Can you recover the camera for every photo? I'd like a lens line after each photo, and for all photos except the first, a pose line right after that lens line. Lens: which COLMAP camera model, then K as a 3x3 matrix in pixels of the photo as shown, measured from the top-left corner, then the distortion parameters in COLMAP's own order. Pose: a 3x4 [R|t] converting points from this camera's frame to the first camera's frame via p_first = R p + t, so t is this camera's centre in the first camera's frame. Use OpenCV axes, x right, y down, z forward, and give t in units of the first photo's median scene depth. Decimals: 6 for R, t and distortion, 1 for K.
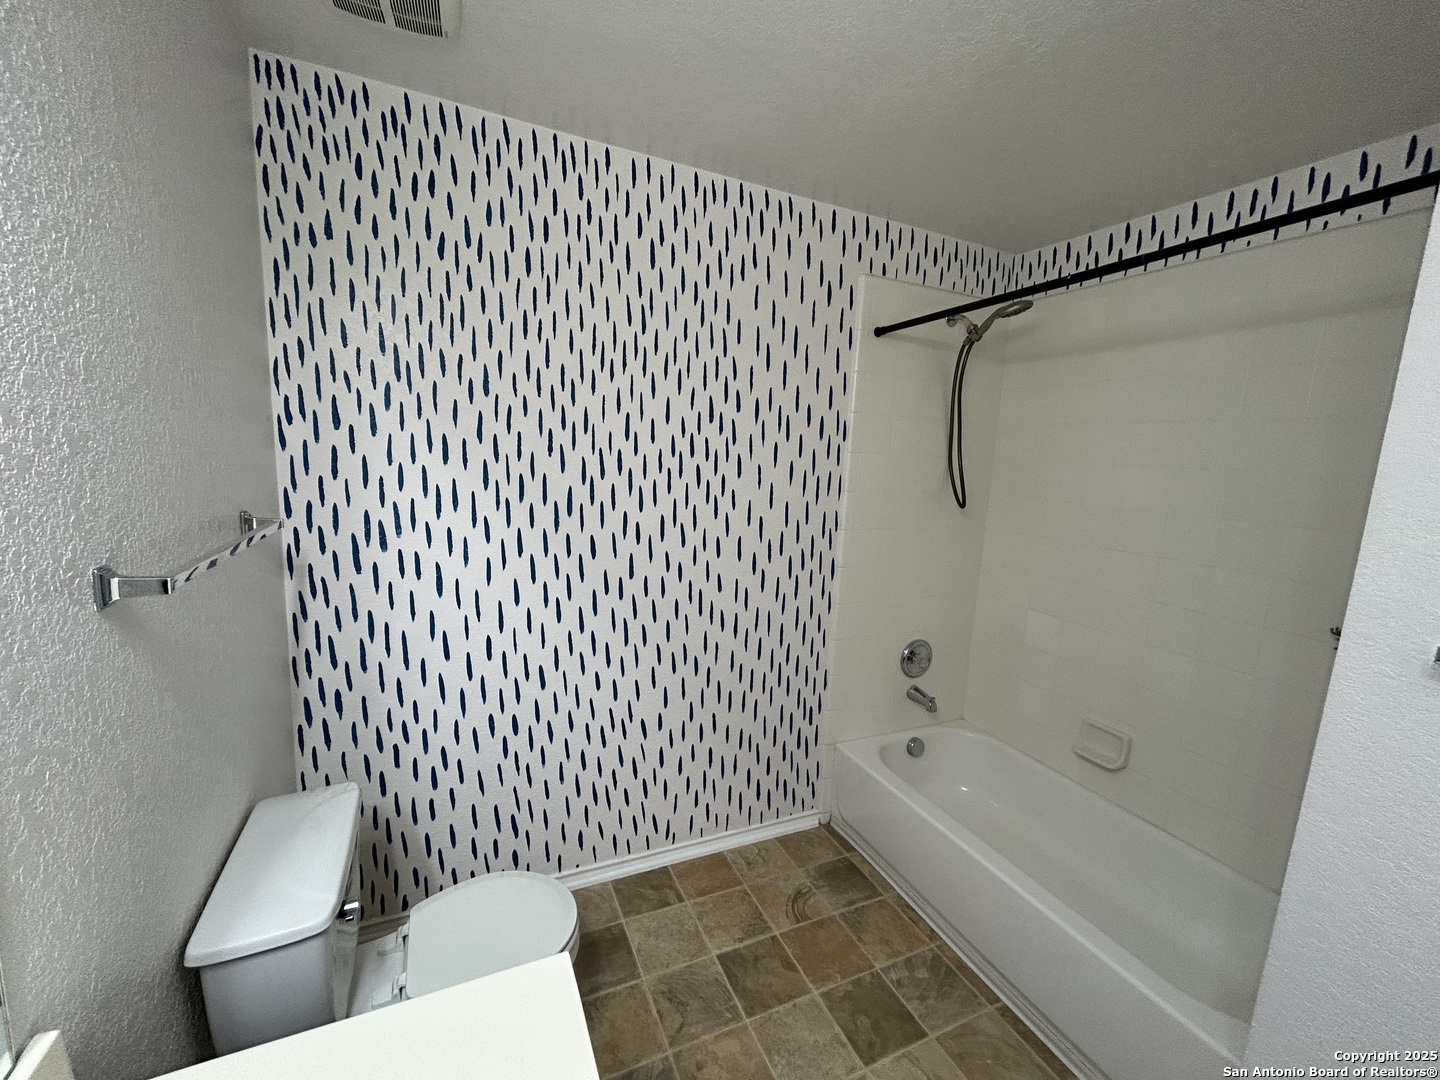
lens RADIAL K [[581.9, 0, 718.2], [0, 581.9, 540.4], [0, 0, 1]] dist [-0.002482, 0.000935]
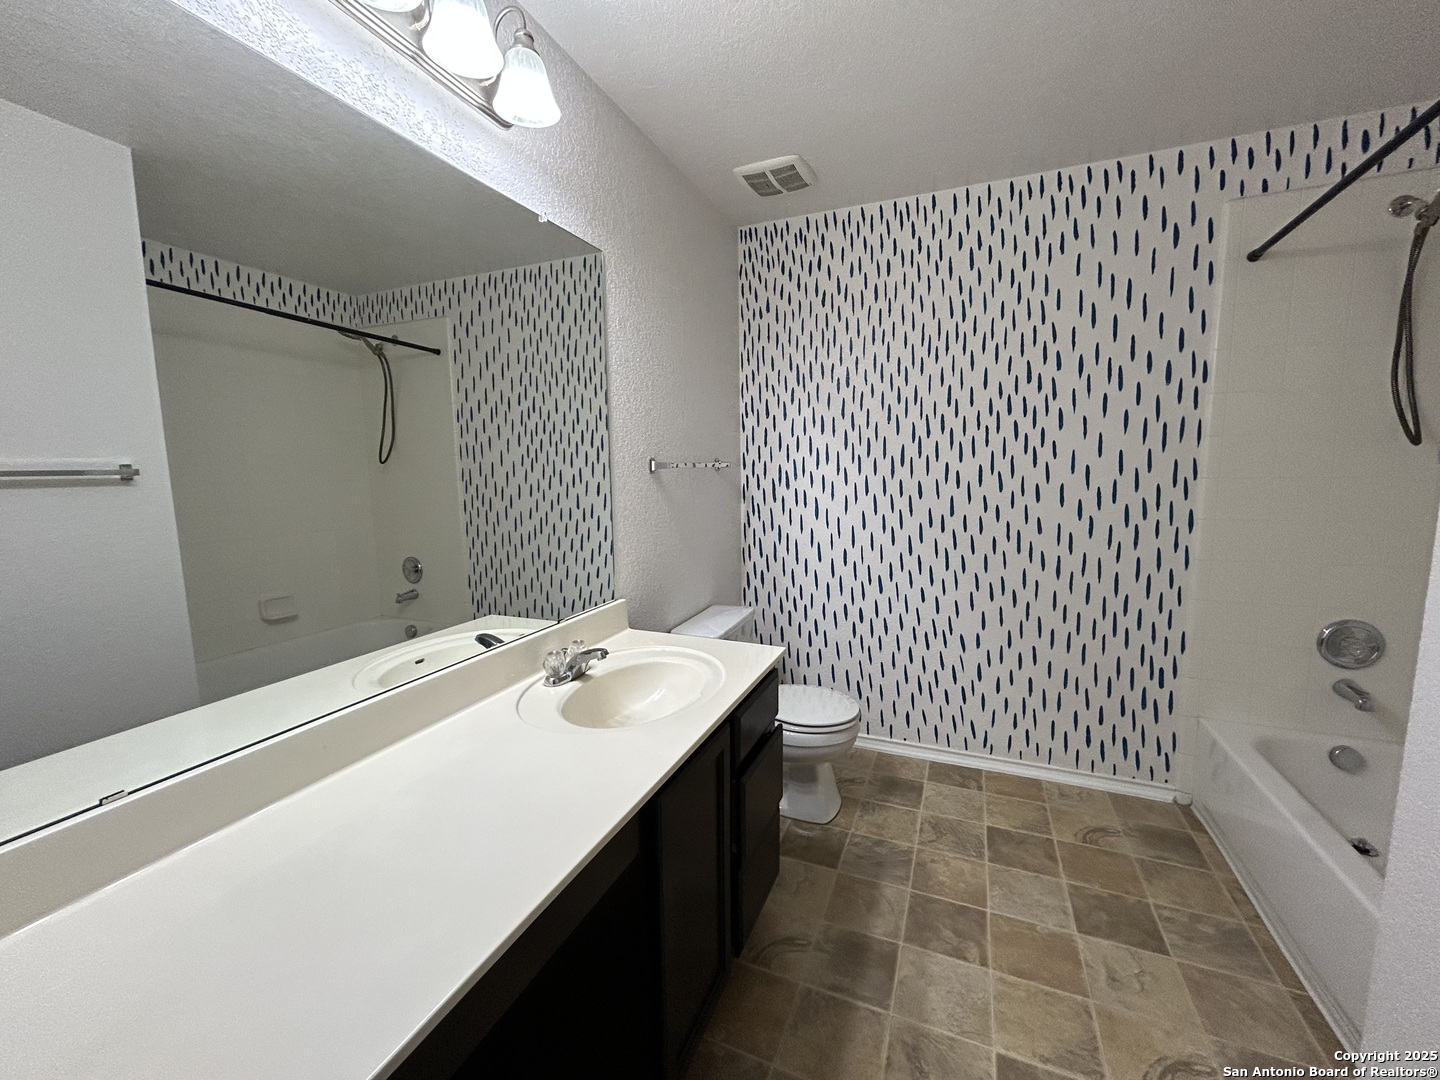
lens RADIAL K [[581.9, 0, 718.2], [0, 581.9, 540.4], [0, 0, 1]] dist [-0.002482, 0.000935]
pose [[0.674358, 0.034024, -0.737620, 0.473775], [-0.065846, 0.997729, -0.014177, 0.181573], [0.735462, 0.058130, 0.675067, -0.239139]]
